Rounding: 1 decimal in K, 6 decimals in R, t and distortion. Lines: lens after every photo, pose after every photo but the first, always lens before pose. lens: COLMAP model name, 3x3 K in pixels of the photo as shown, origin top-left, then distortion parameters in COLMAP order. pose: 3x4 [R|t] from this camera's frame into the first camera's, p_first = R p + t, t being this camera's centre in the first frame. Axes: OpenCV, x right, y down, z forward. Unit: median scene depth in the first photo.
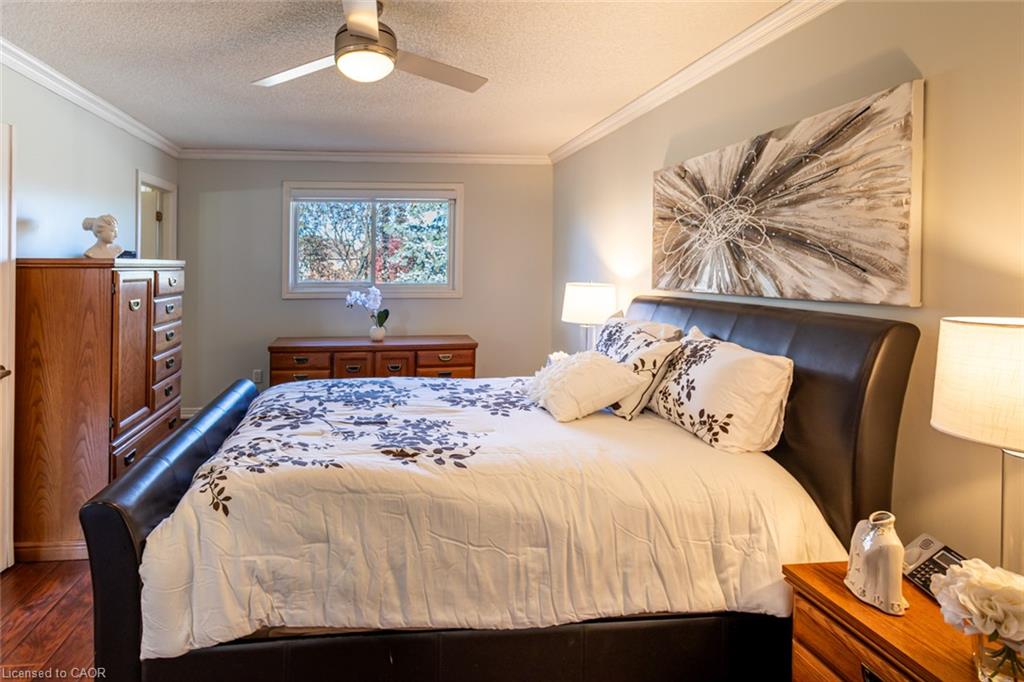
lens RADIAL K [[530.8, 0, 392.6], [0, 530.8, 271.0], [0, 0, 1]] dist [0.002100, 0.000401]
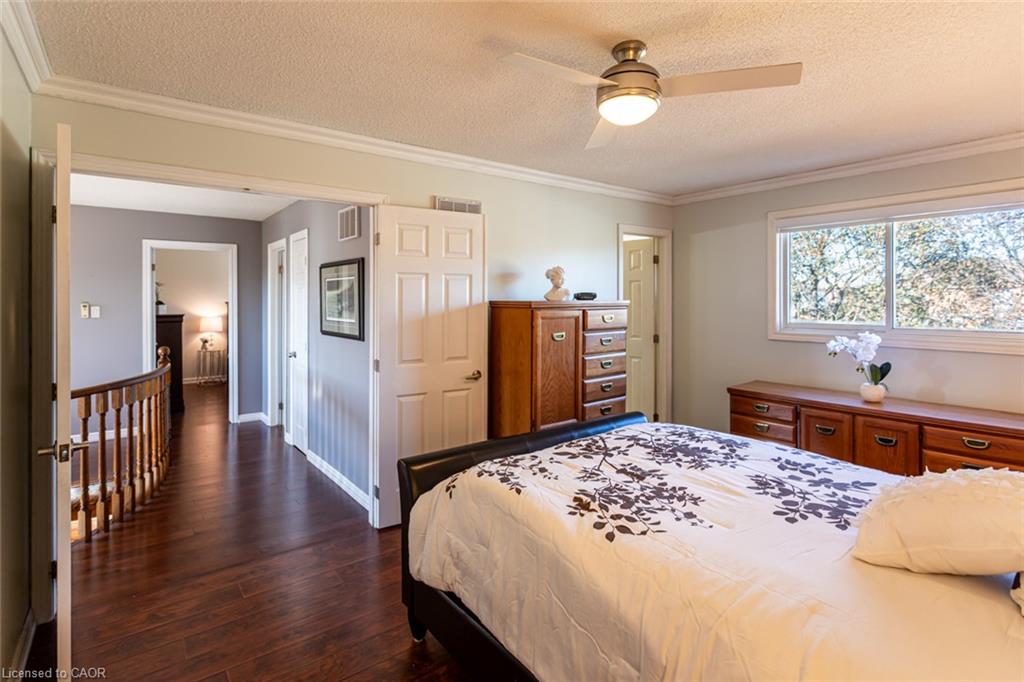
lens RADIAL K [[491.9, 0, 486.1], [0, 491.9, 297.6], [0, 0, 1]] dist [0.000452, 0.000490]
pose [[0.545088, -0.003744, -0.838370, 0.472126], [-0.003525, 0.999971, -0.006758, -0.025061], [0.838371, 0.006639, 0.545059, 0.235369]]
